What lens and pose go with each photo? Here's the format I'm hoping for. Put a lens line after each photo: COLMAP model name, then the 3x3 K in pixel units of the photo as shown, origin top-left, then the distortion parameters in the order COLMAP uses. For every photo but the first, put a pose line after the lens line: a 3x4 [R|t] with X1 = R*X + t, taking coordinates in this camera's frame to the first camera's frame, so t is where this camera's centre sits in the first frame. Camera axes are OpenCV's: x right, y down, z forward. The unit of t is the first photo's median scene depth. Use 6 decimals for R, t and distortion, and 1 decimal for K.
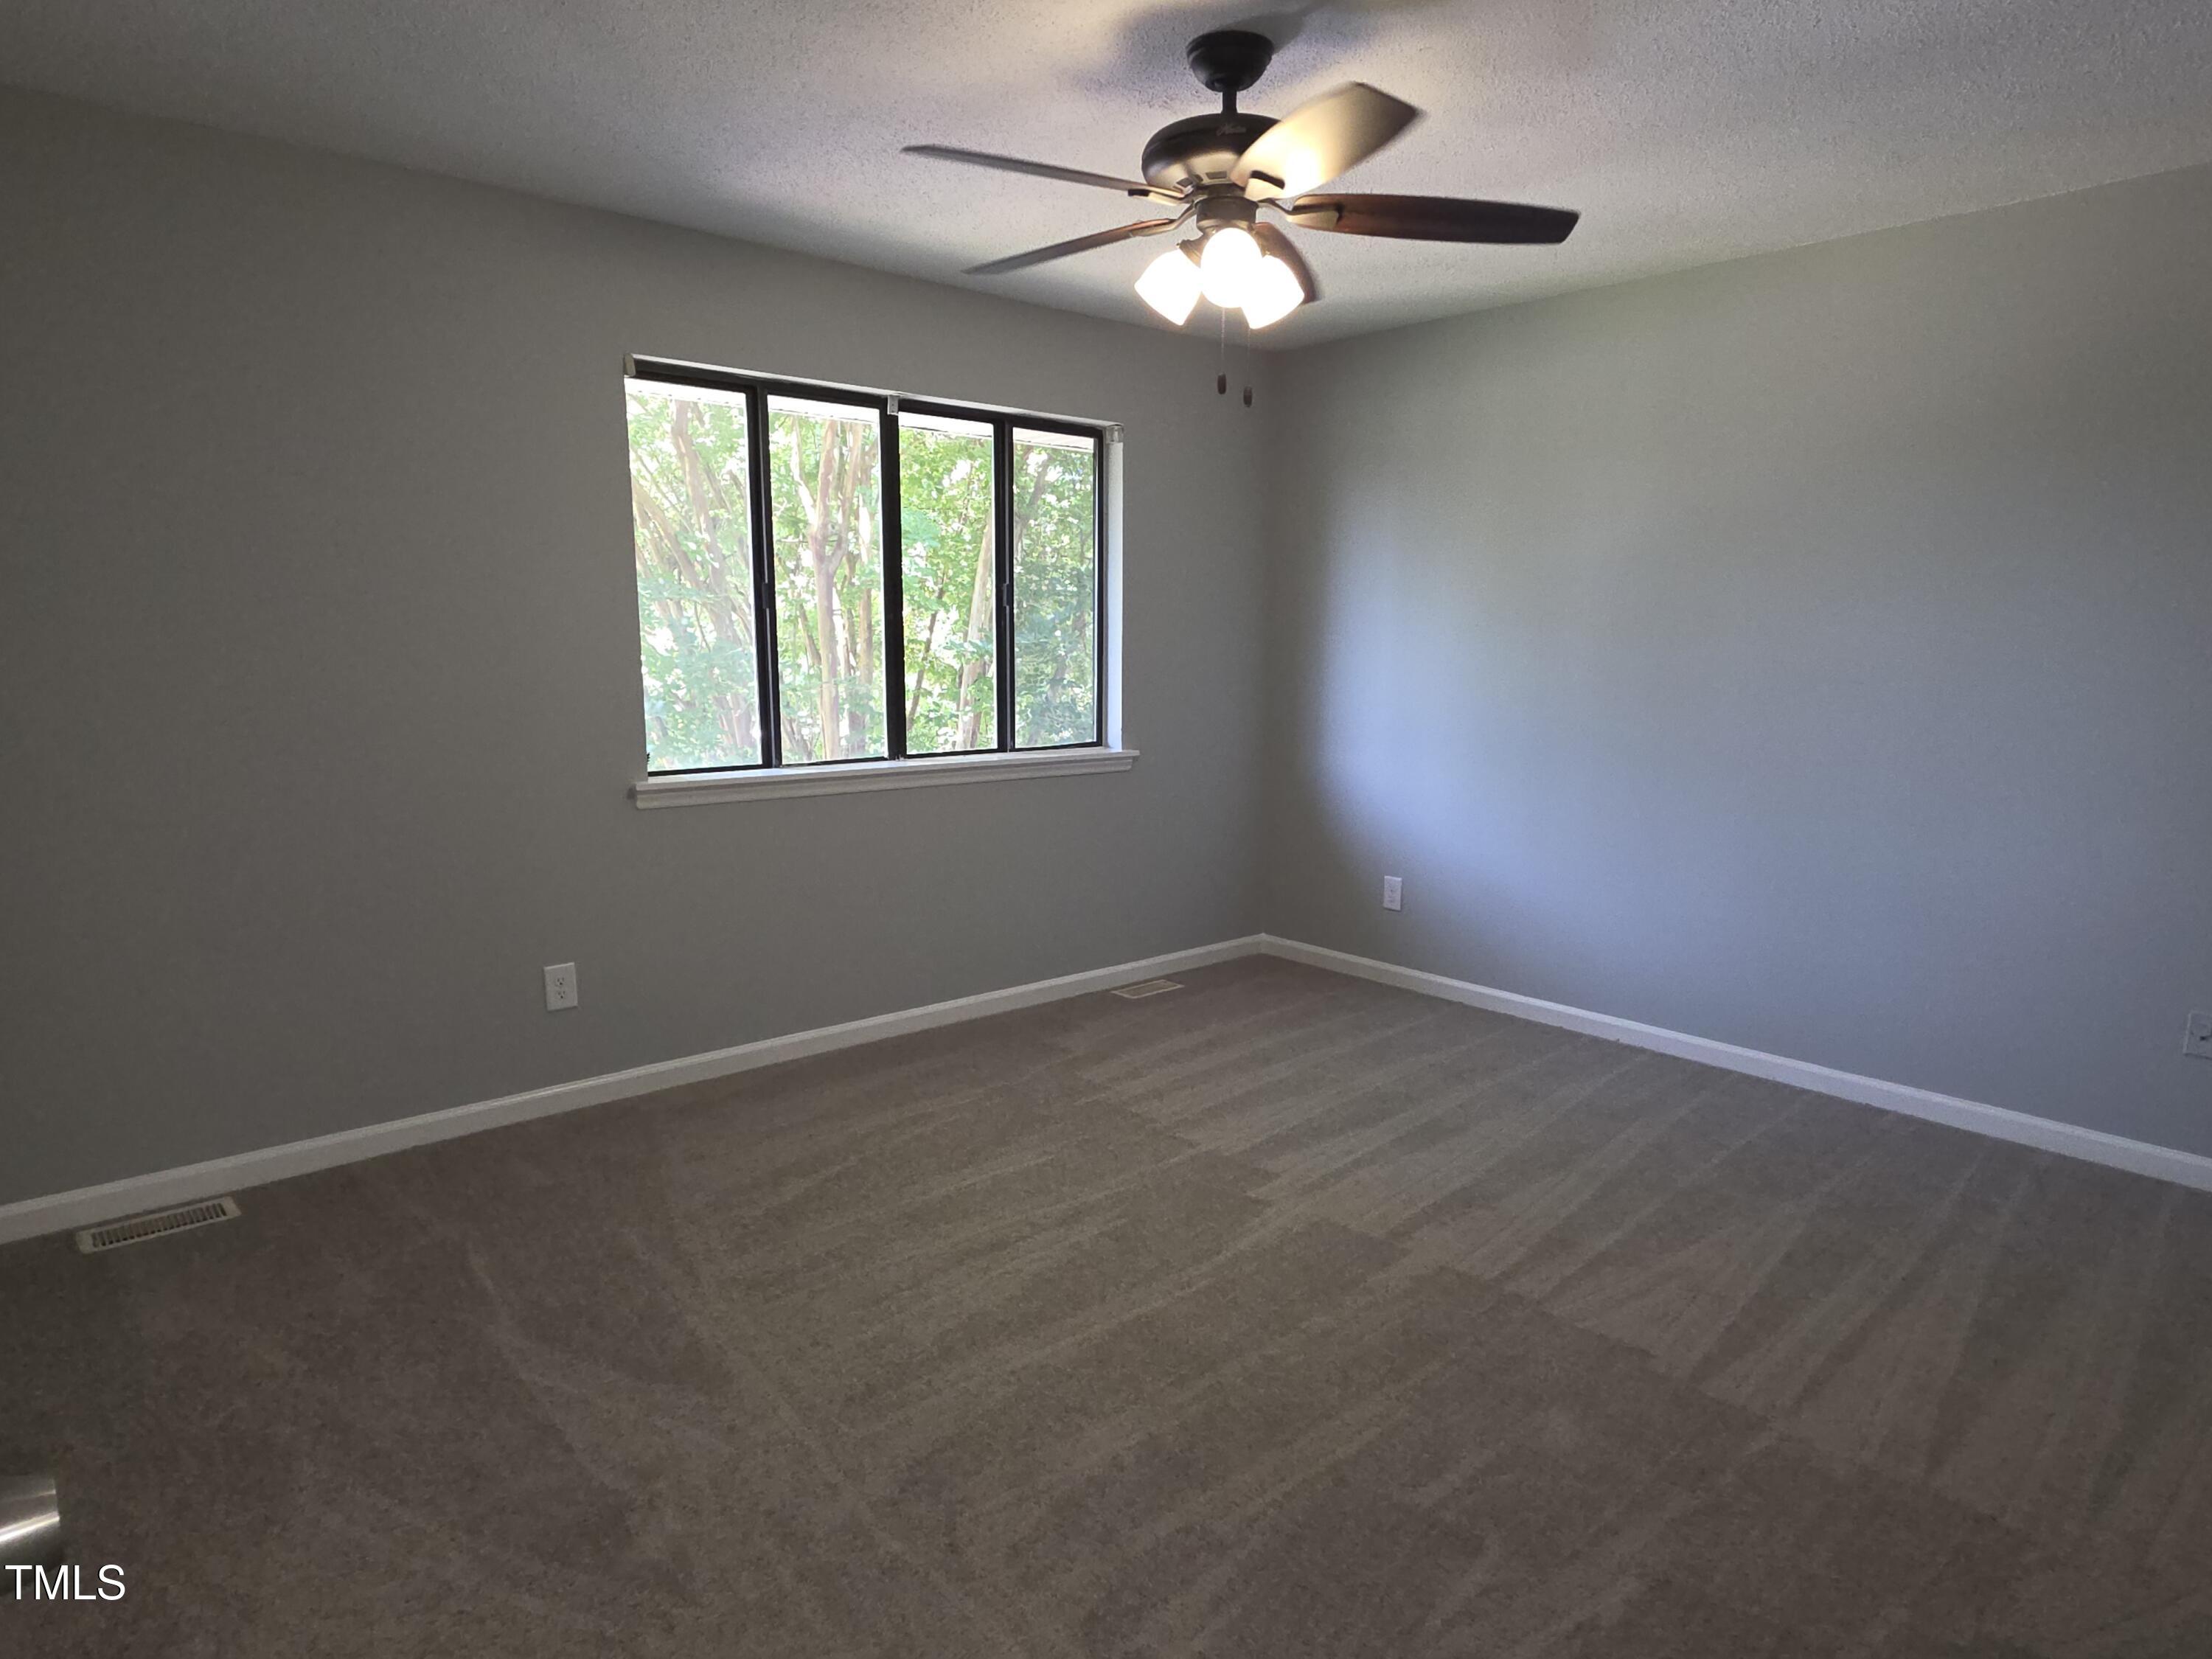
lens RADIAL K [[1322.9, 0, 1117.8], [0, 1322.9, 825.2], [0, 0, 1]] dist [0.043101, 0.000196]
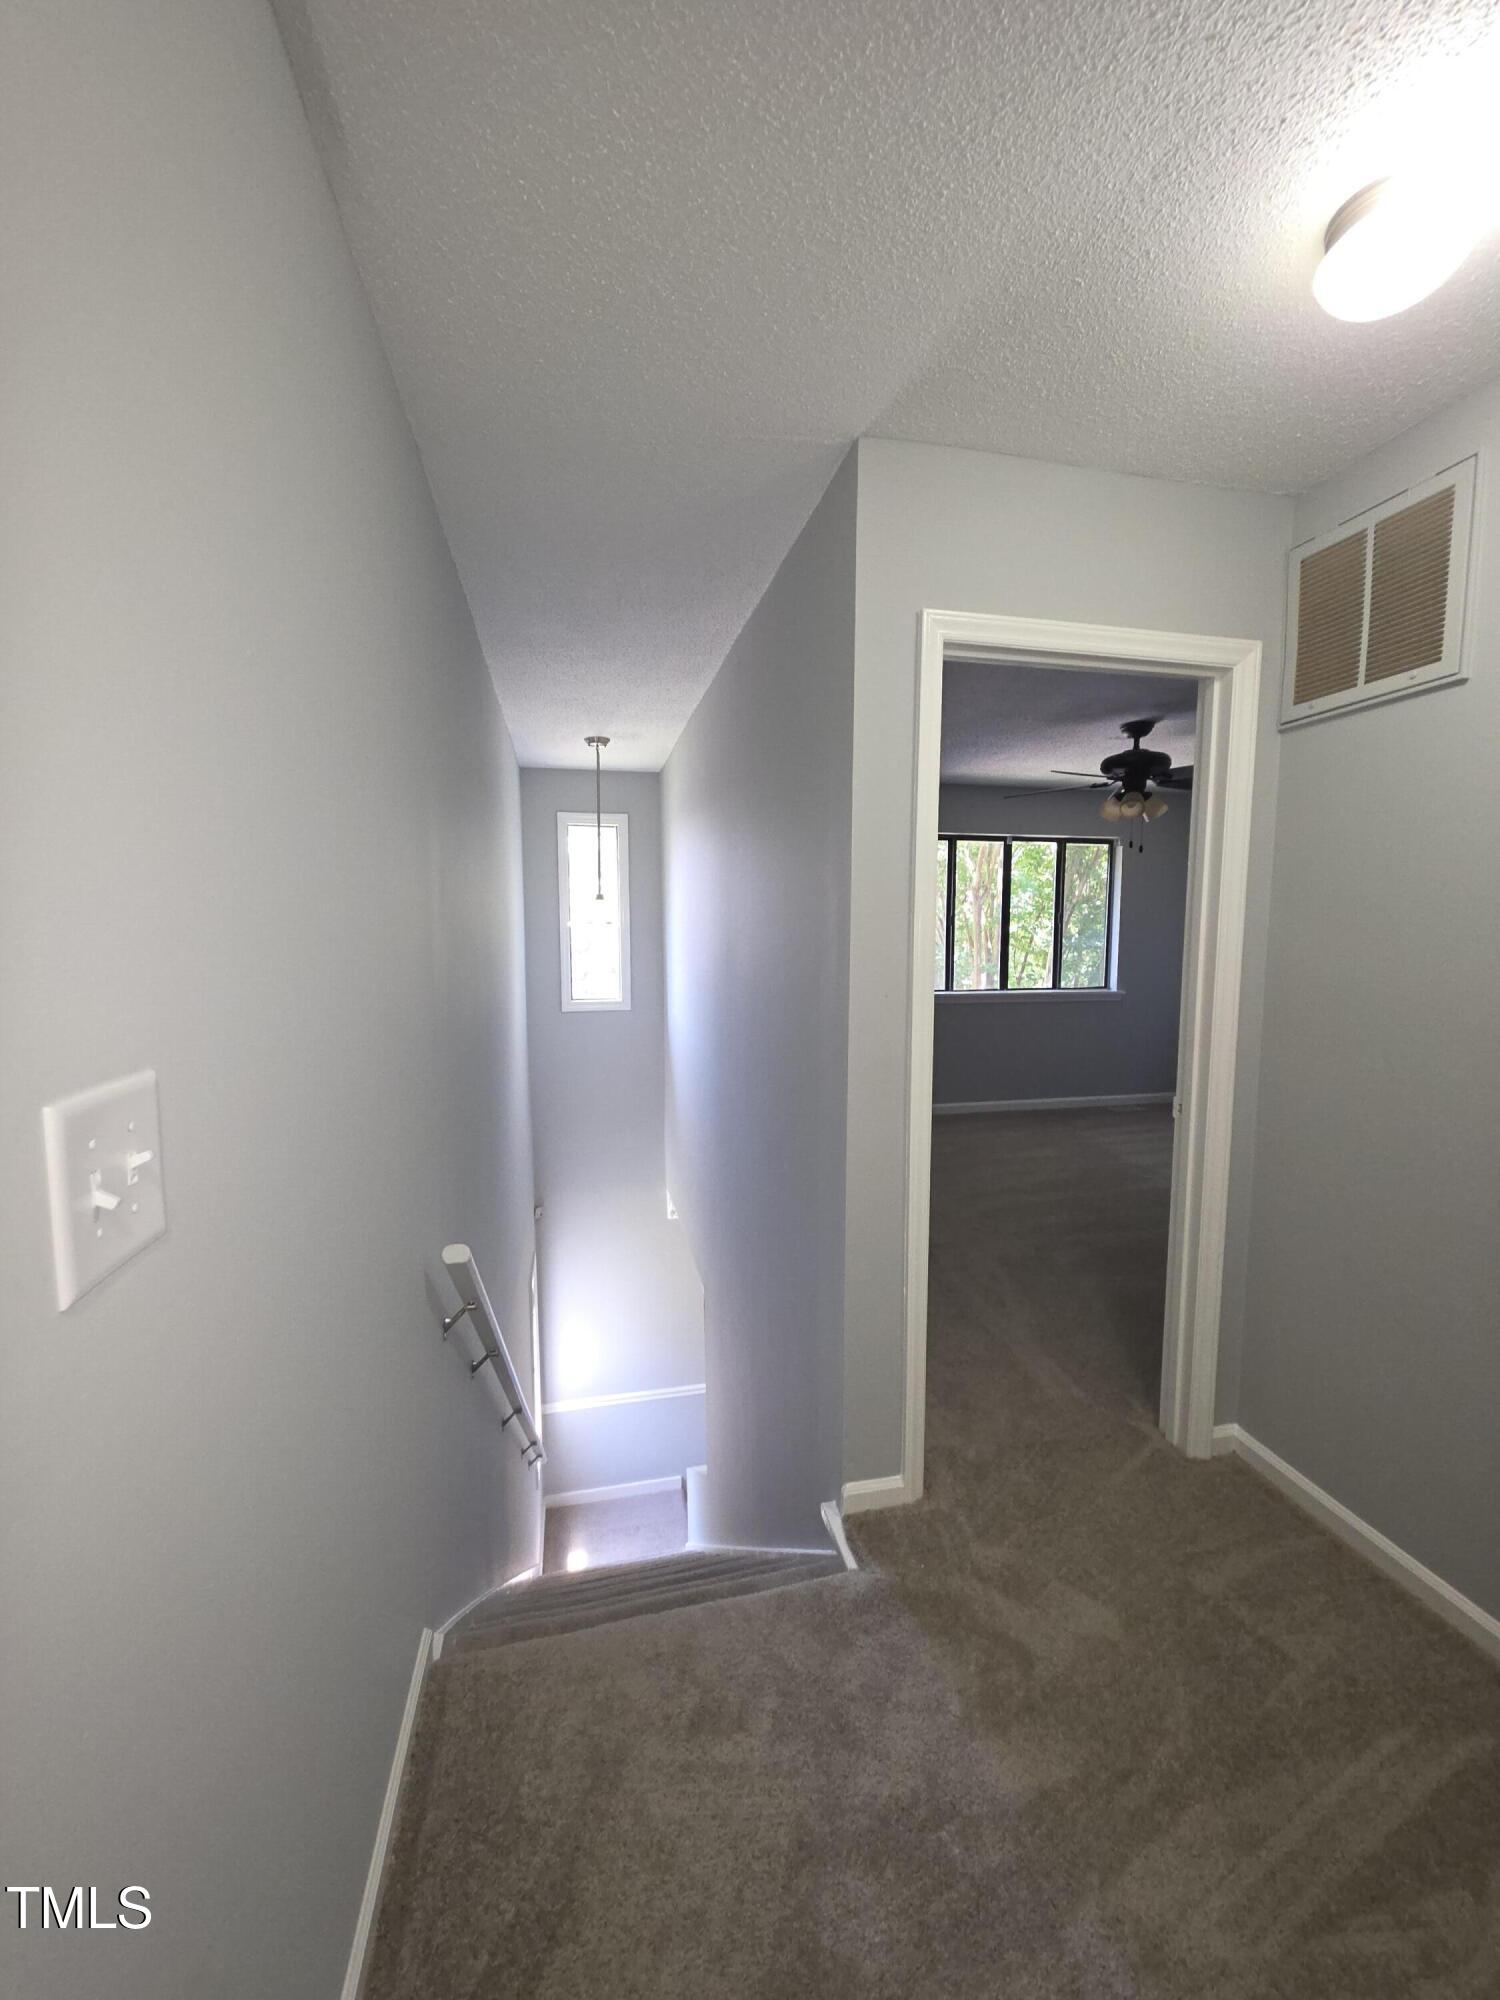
lens RADIAL K [[807.9, 0, 750.0], [0, 807.9, 1000.0], [0, 0, 1]] dist [0.000284, -0.000091]
pose [[0.881950, 0.039961, -0.469645, 0.088947], [-0.066710, 0.996952, -0.040447, 0.045832], [0.466598, 0.067002, 0.881928, -0.374374]]
